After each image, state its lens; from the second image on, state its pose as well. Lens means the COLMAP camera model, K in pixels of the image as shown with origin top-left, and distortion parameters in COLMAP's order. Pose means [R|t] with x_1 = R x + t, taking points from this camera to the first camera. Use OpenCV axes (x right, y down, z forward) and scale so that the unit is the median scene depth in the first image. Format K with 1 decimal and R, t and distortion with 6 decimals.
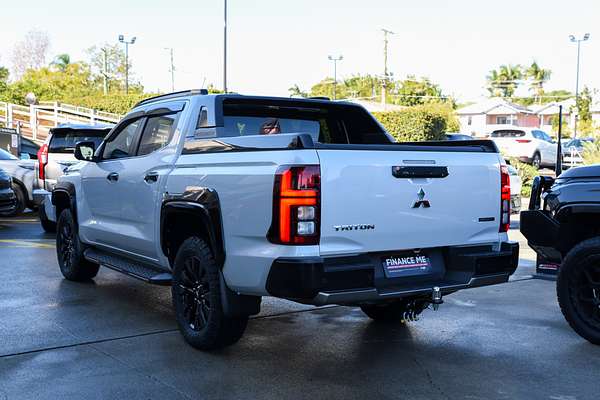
lens RADIAL K [[738.1, 0, 300.3], [0, 738.1, 200.2], [0, 0, 1]] dist [0.032413, 0.000000]
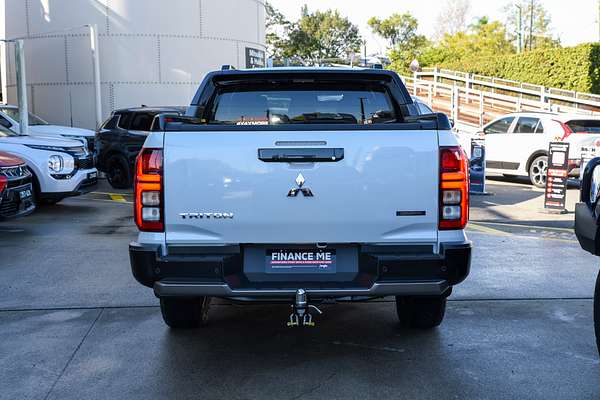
lens RADIAL K [[769.6, 0, 300.0], [0, 769.6, 200.2], [0, 0, 1]] dist [0.047133, 0.000000]
pose [[0.825529, 0.039652, -0.562966, 0.609362], [-0.013874, 0.998653, 0.049994, -0.027848], [0.564190, -0.033460, 0.824967, 0.233031]]
